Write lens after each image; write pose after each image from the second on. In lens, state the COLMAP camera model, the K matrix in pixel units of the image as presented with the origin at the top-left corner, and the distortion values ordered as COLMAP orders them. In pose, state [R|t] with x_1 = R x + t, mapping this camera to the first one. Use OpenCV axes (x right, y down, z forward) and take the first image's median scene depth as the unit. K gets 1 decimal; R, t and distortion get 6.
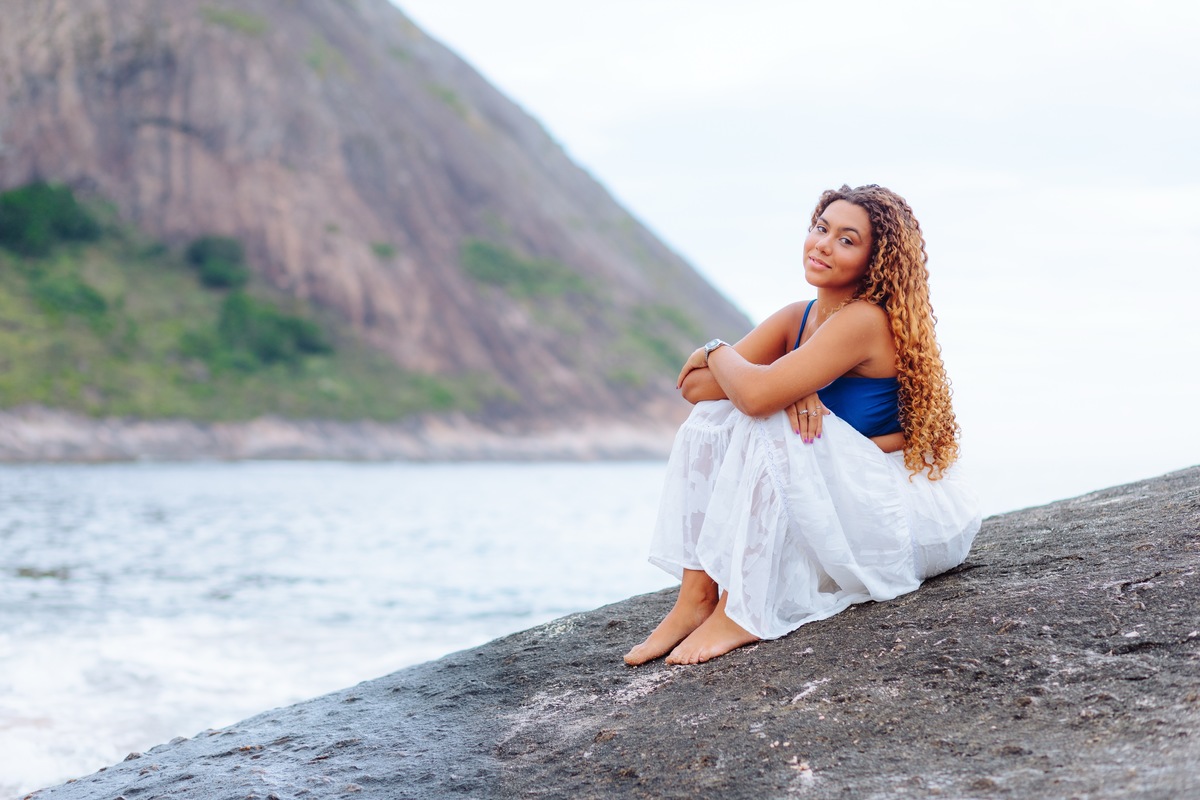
lens RADIAL K [[2941.7, 0, 600.0], [0, 2941.7, 400.0], [0, 0, 1]] dist [0.082449, 0.217568]
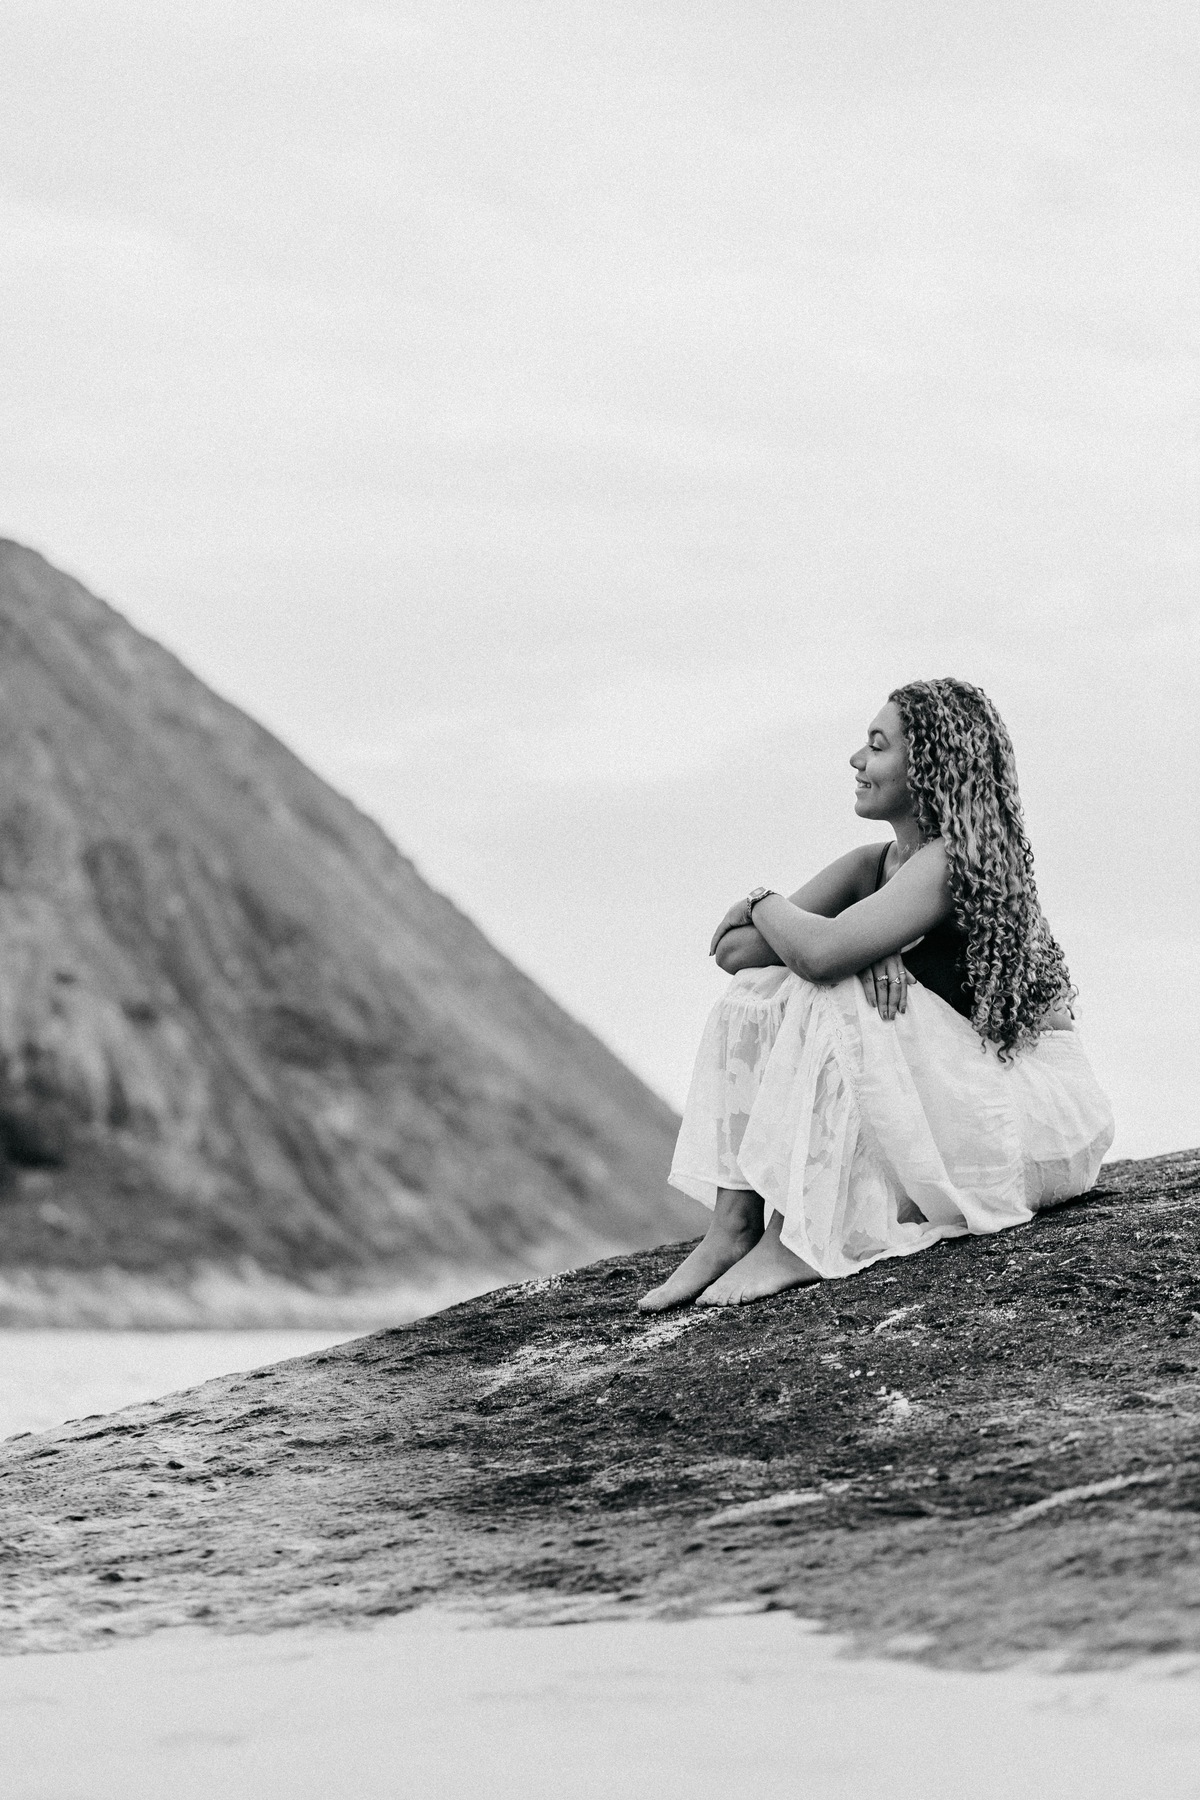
lens RADIAL K [[4398.5, 0, 597.2], [0, 4398.5, 939.7], [0, 0, 1]] dist [0.123276, 0.605638]
pose [[0.999344, 0.019231, 0.030672, -0.038548], [-0.017011, 0.997327, -0.071055, 0.075381], [-0.031956, 0.070486, 0.997001, -0.122486]]
